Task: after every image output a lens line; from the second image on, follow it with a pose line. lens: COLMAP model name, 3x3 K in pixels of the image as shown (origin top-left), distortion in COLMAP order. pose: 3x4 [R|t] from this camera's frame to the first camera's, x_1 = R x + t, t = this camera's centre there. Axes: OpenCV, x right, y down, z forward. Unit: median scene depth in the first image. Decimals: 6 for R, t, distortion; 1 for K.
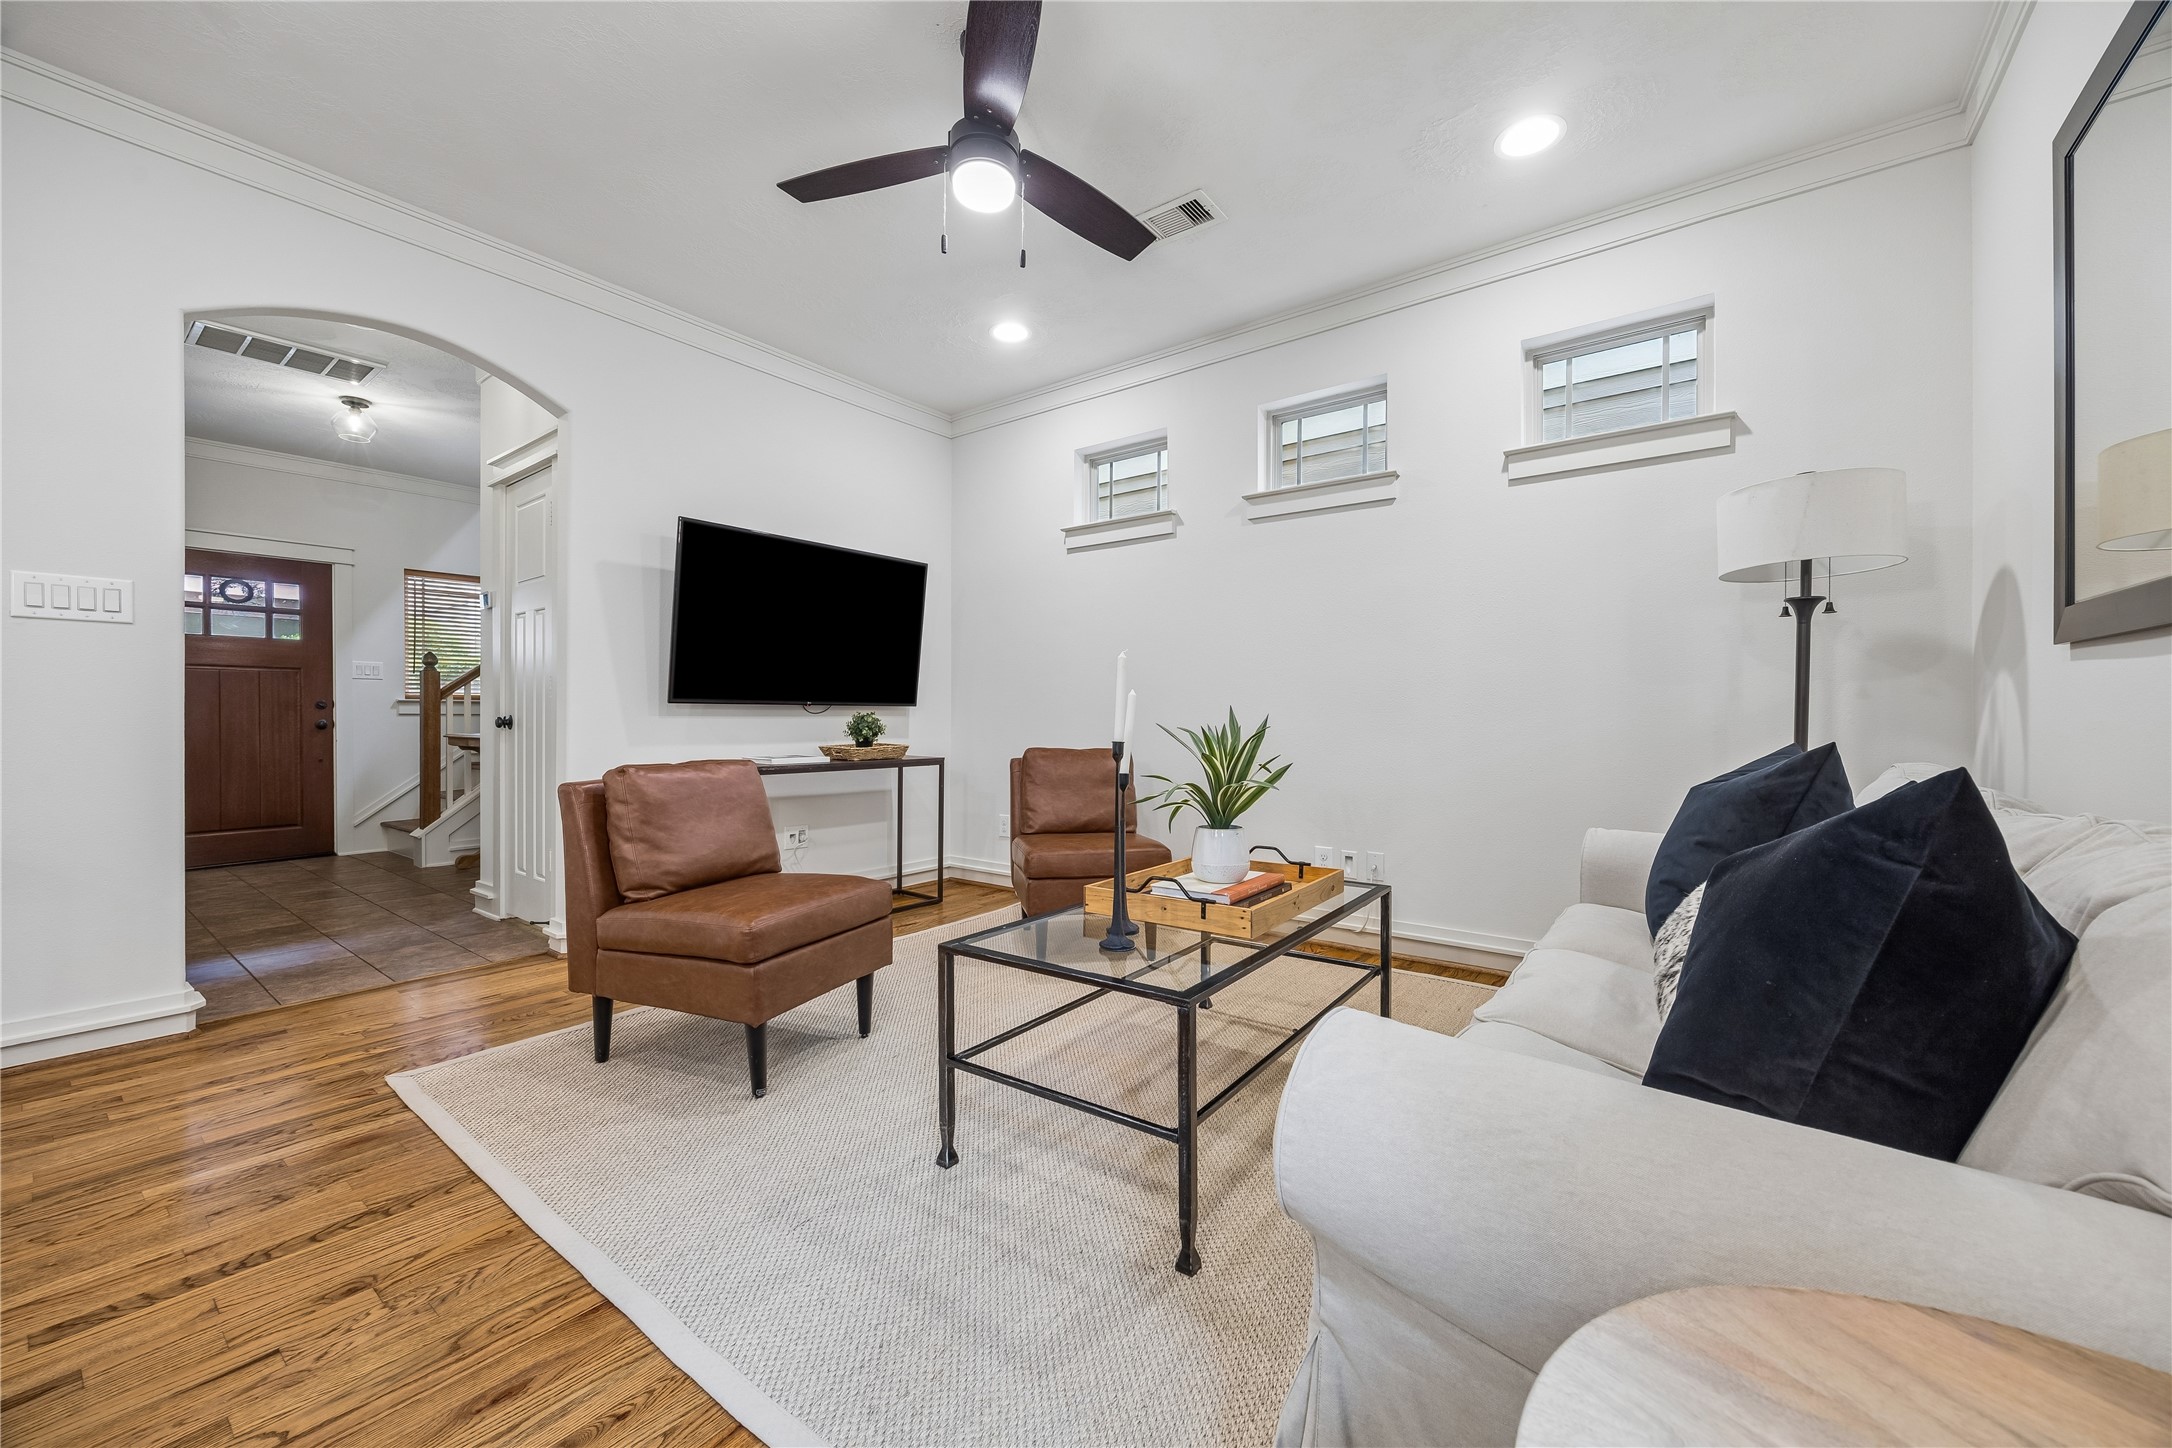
lens RADIAL K [[831.3, 0, 1094.0], [0, 831.3, 719.7], [0, 0, 1]] dist [-0.000462, 0.000222]
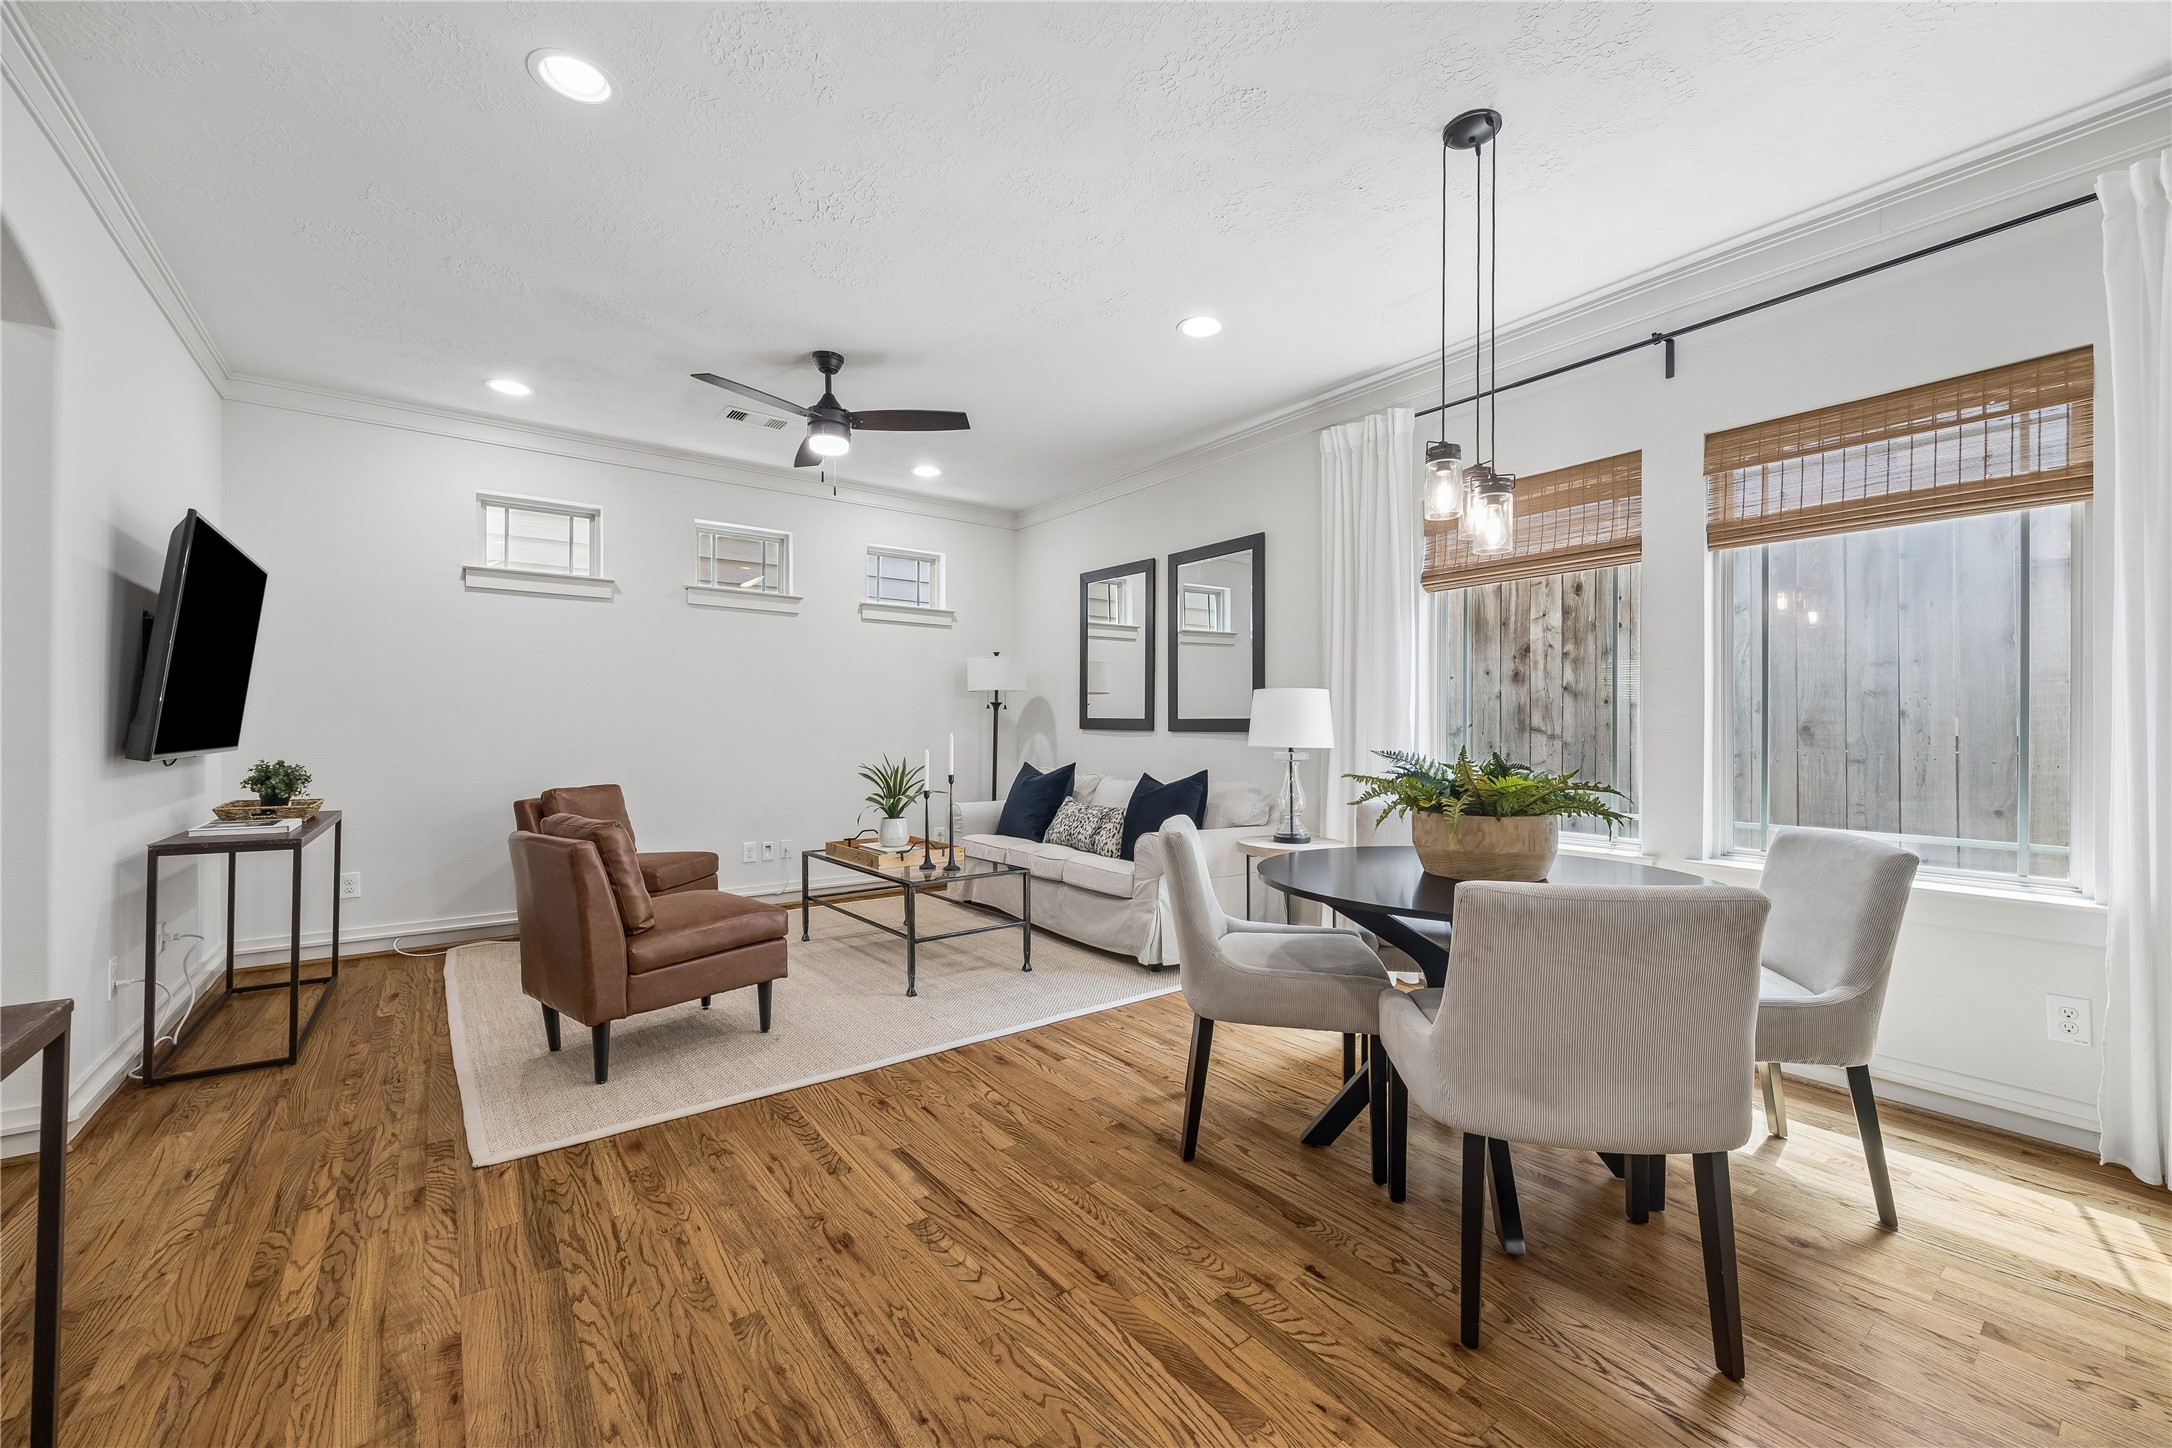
lens RADIAL K [[849.5, 0, 1092.5], [0, 849.5, 721.7], [0, 0, 1]] dist [0.002361, 0.000167]
pose [[0.268886, 0.005272, 0.963158, -1.699233], [0.002729, 0.999977, -0.006235, -0.080214], [-0.963168, 0.004305, 0.268866, 0.046209]]
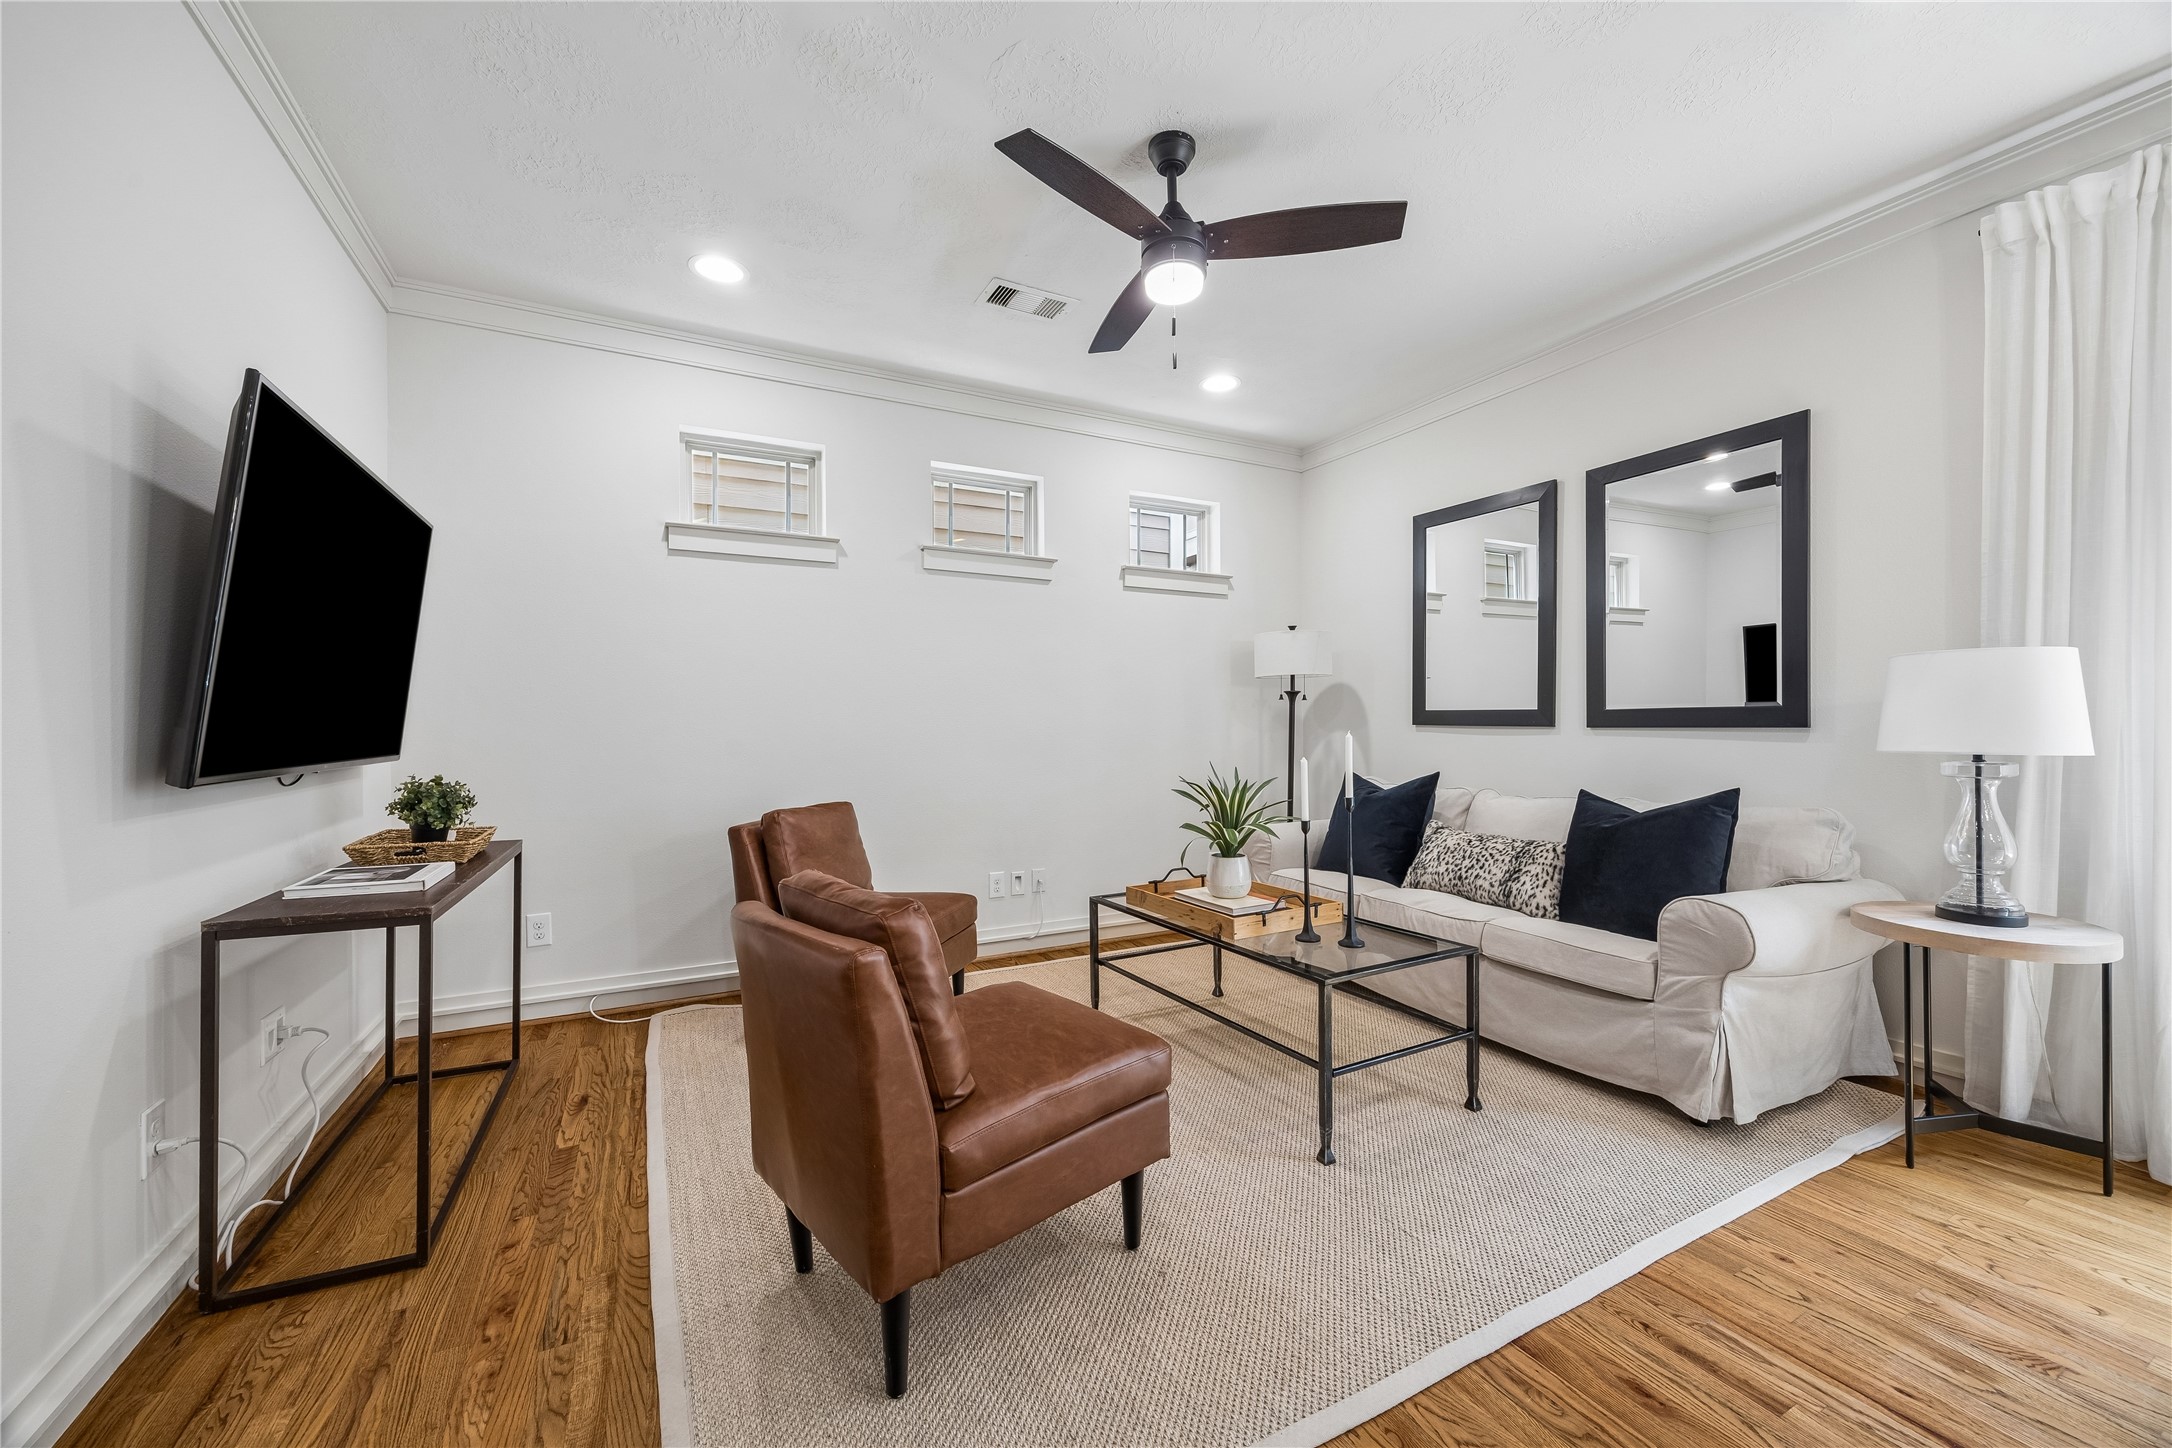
lens RADIAL K [[831.3, 0, 1094.0], [0, 831.3, 719.7], [0, 0, 1]] dist [-0.000462, 0.000222]
pose [[0.427082, 0.001696, 0.904212, -1.197158], [0.010119, 0.999927, -0.006655, -0.081186], [-0.904157, 0.011992, 0.427033, 0.672097]]
